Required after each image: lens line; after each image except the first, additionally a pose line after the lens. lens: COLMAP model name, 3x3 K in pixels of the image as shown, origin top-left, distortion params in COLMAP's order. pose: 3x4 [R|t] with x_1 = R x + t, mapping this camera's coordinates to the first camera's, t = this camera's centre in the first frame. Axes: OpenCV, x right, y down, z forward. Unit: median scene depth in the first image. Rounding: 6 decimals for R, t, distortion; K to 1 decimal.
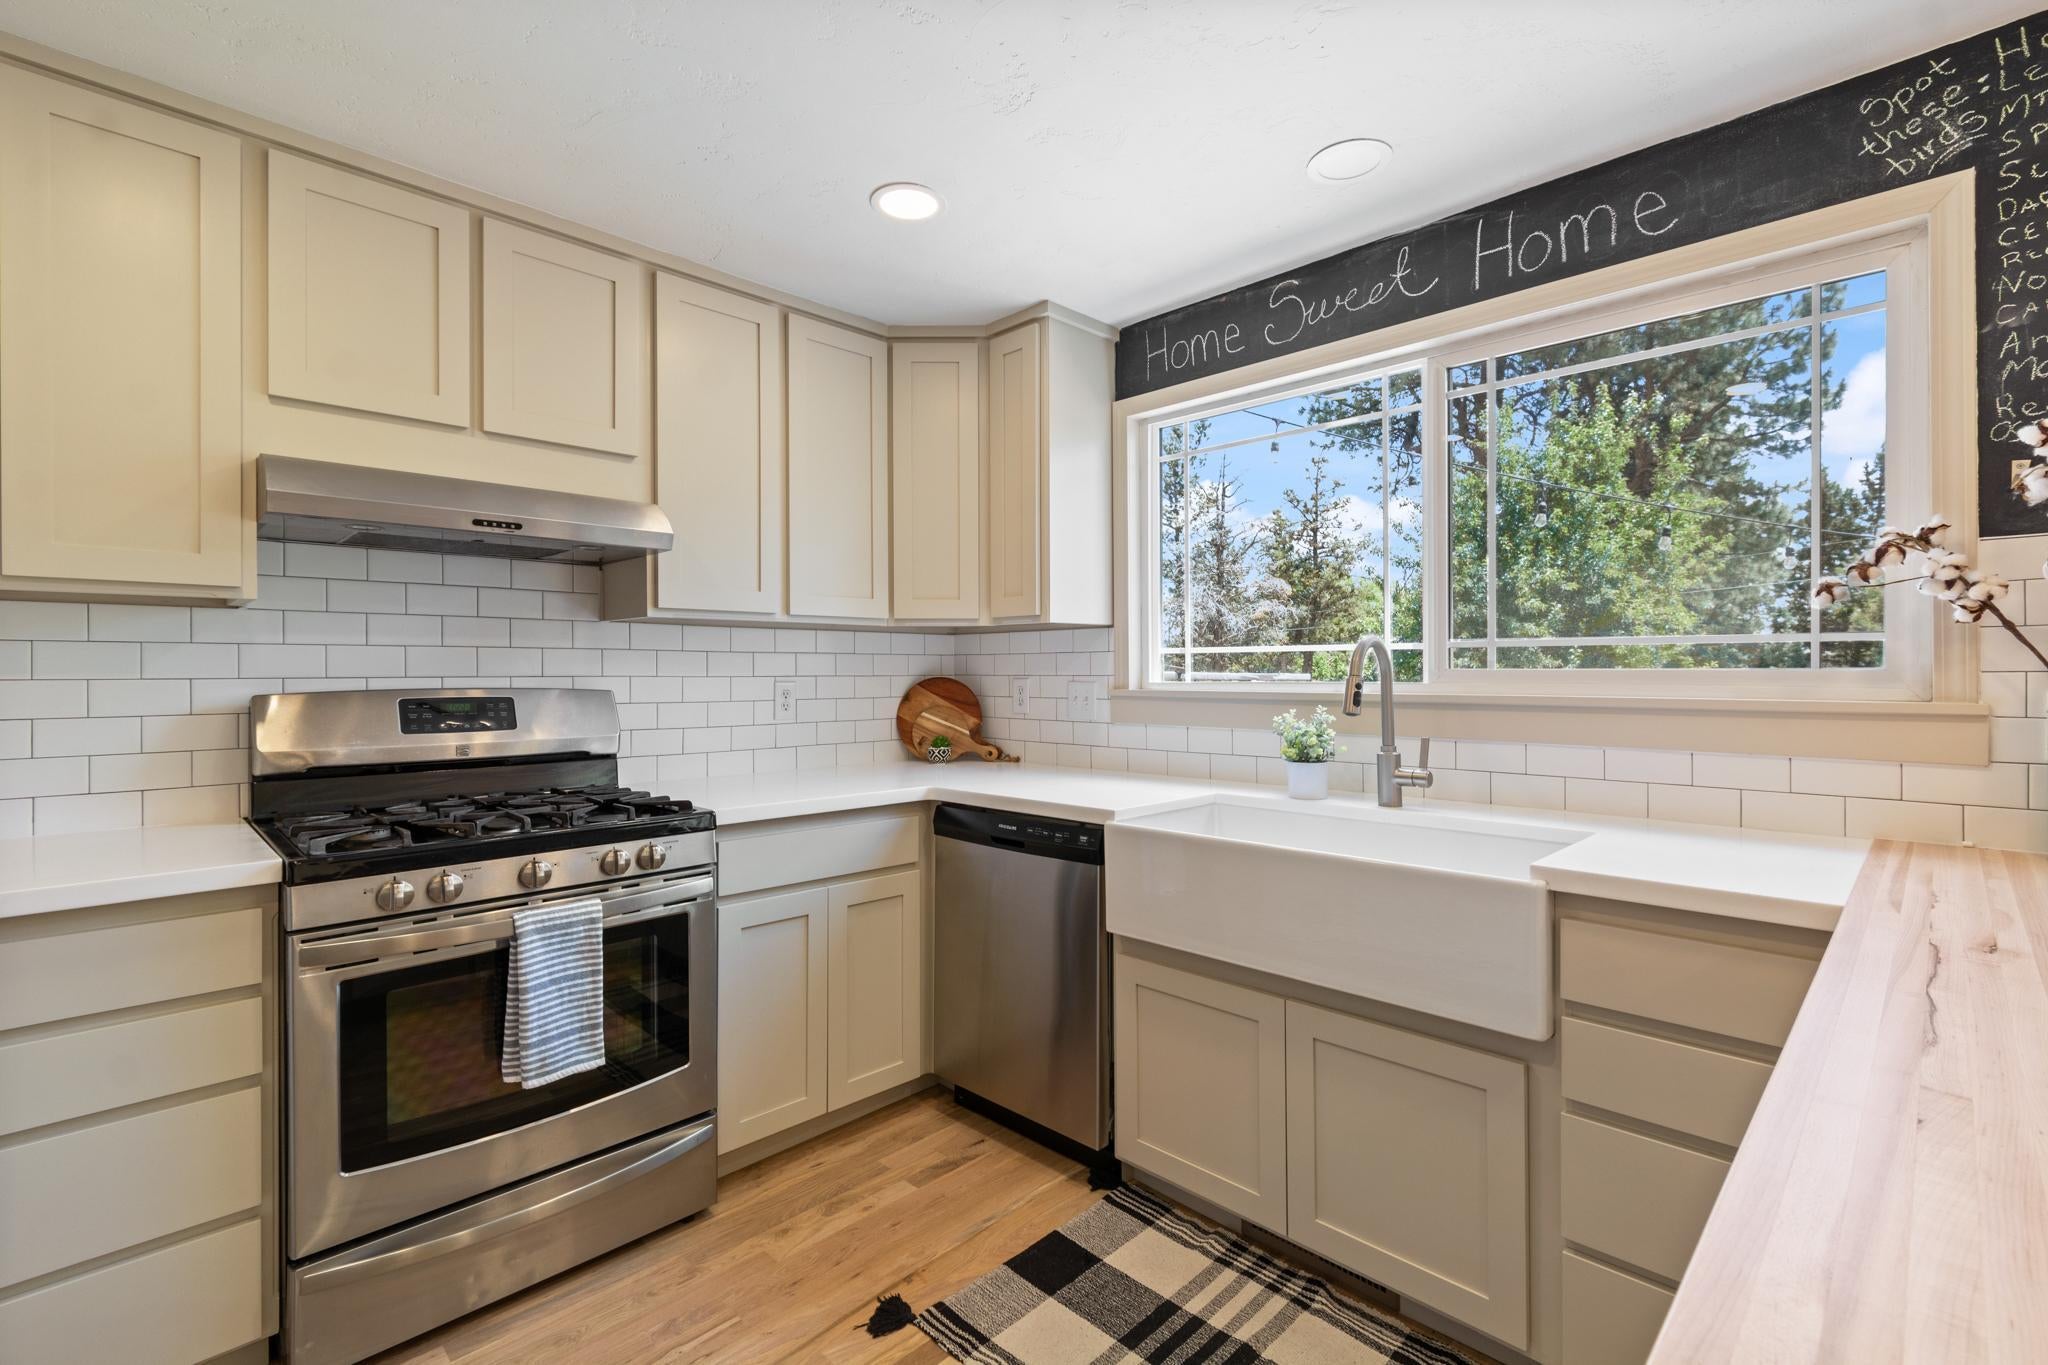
lens RADIAL K [[893.1, 0, 1017.7], [0, 893.1, 675.2], [0, 0, 1]] dist [0.000541, -0.000031]
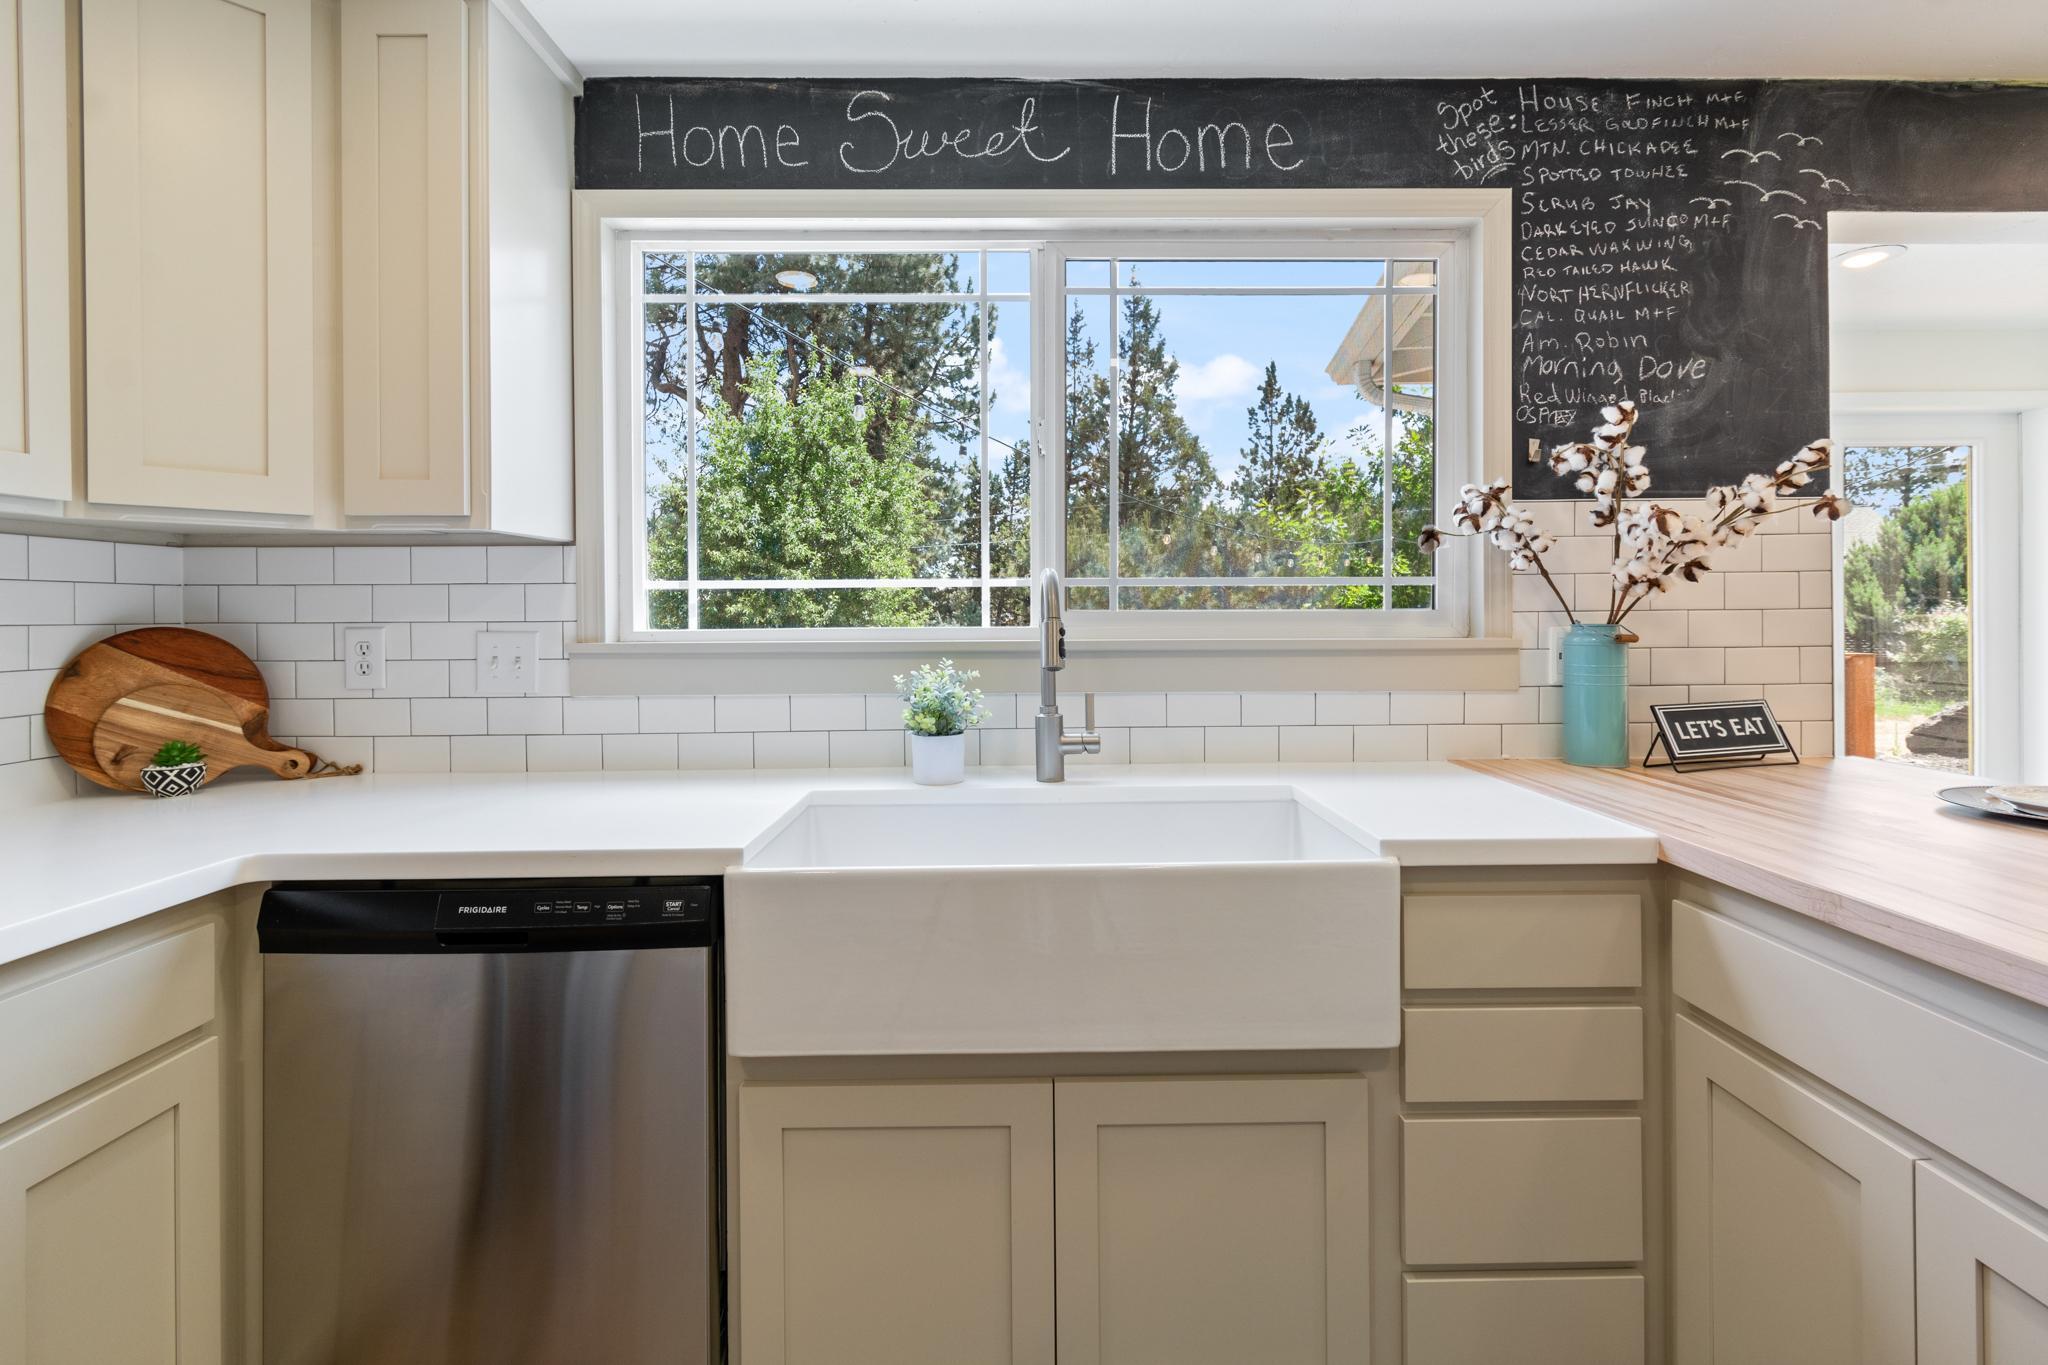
lens RADIAL K [[935.6, 0, 1023.3], [0, 935.6, 620.1], [0, 0, 1]] dist [0.002408, -0.000812]
pose [[0.699823, -0.005716, 0.714294, -0.163239], [0.006489, 0.999978, 0.001645, 0.000379], [-0.714287, 0.003484, 0.699844, 0.346359]]
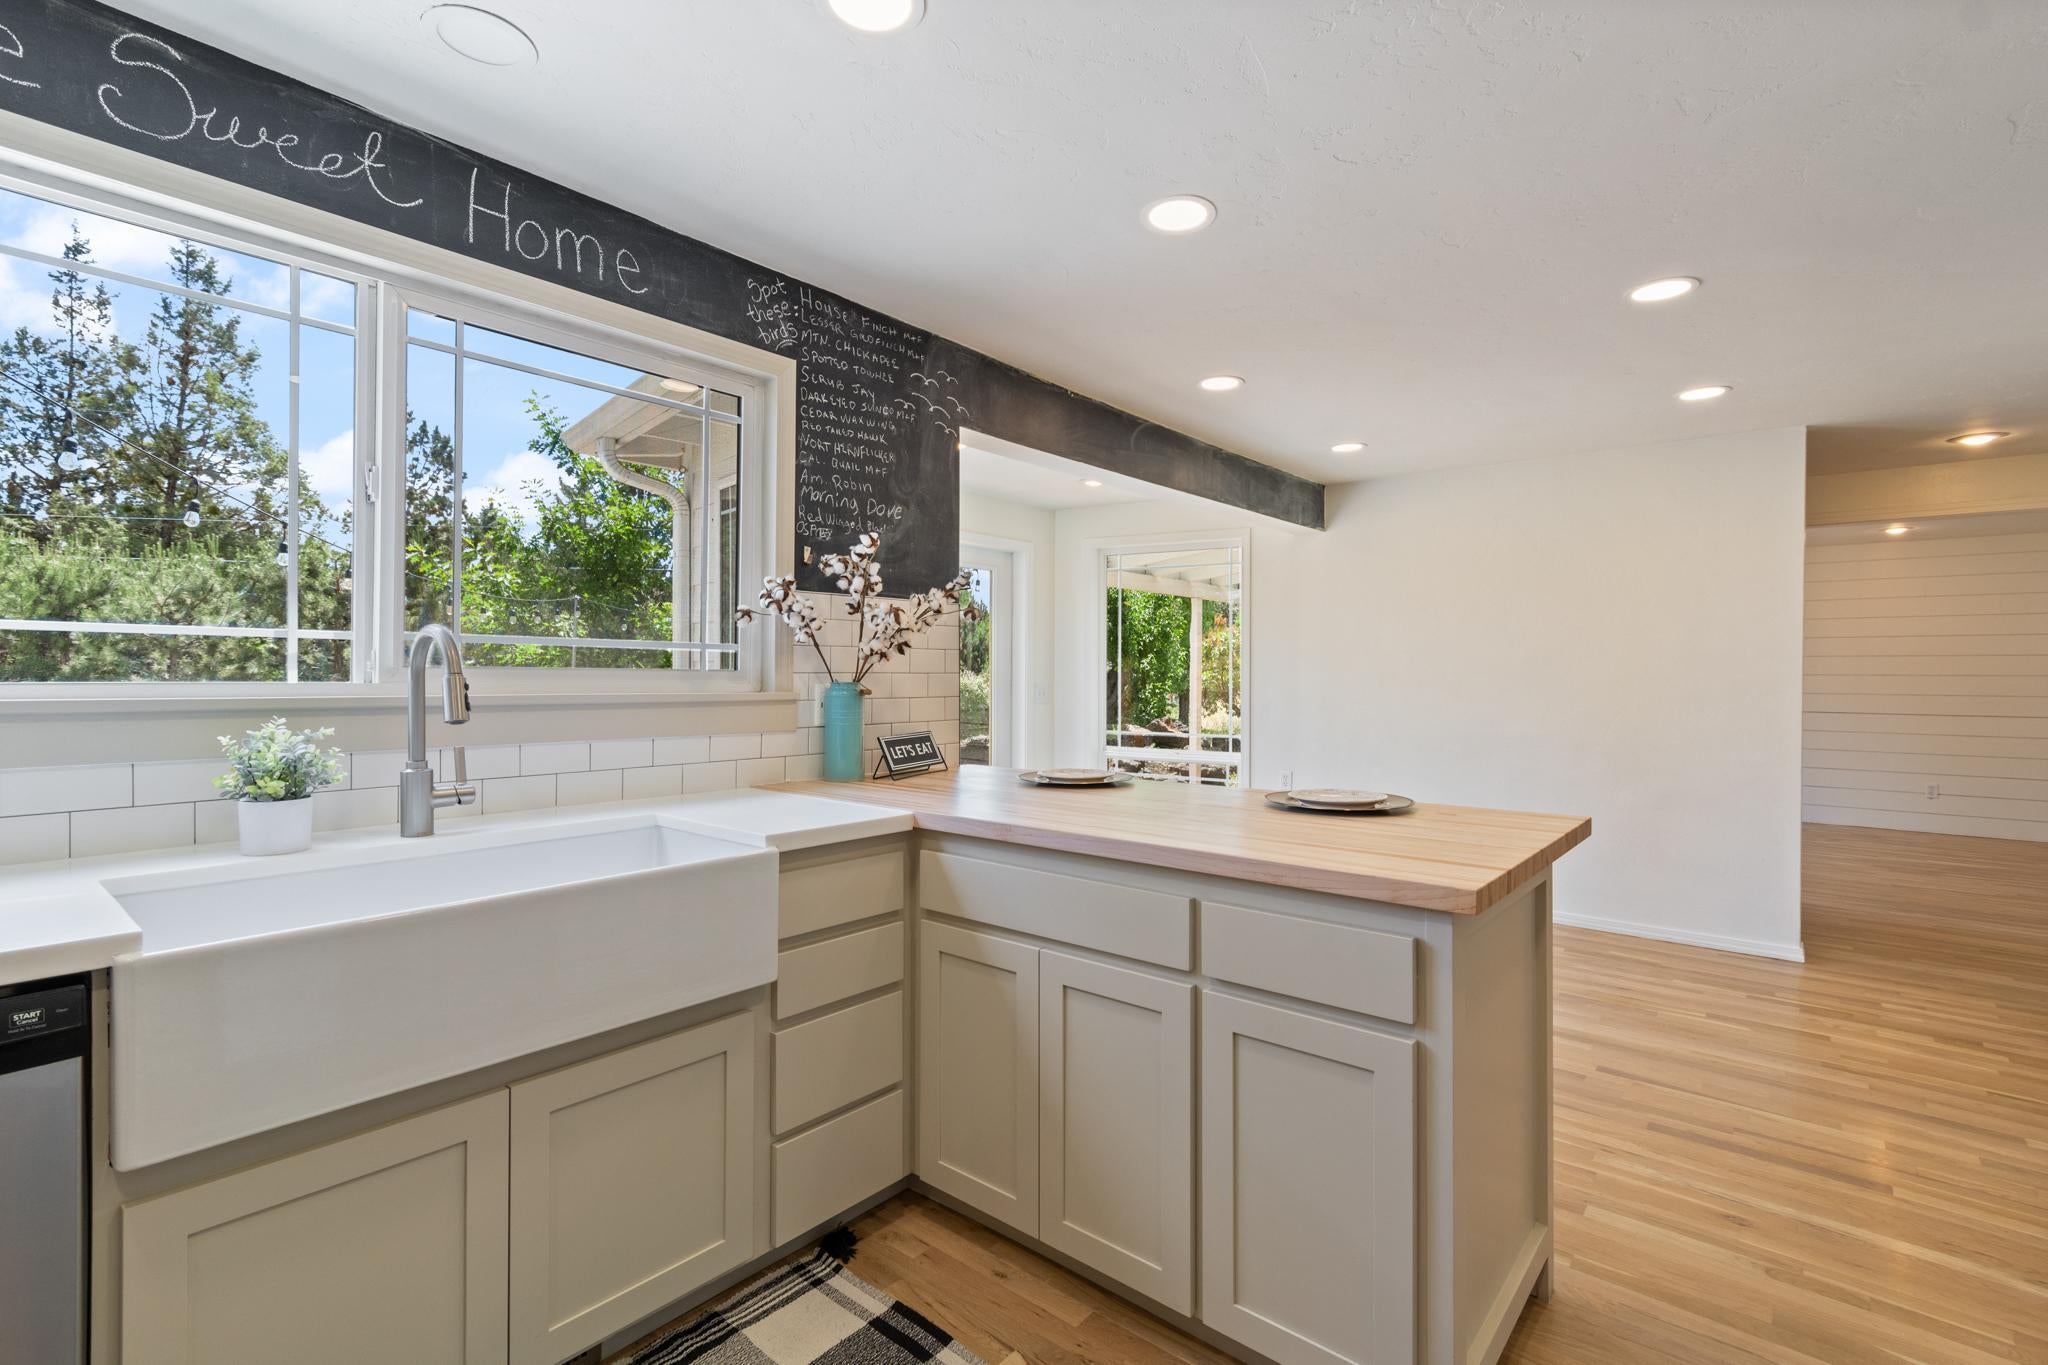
lens RADIAL K [[944.4, 0, 1025.1], [0, 944.4, 677.1], [0, 0, 1]] dist [0.001524, -0.000151]
pose [[-0.087377, -0.000464, 0.996175, -0.388435], [-0.003895, 0.999992, 0.000124, 0.001062], [-0.996168, -0.003870, -0.087378, 0.428924]]
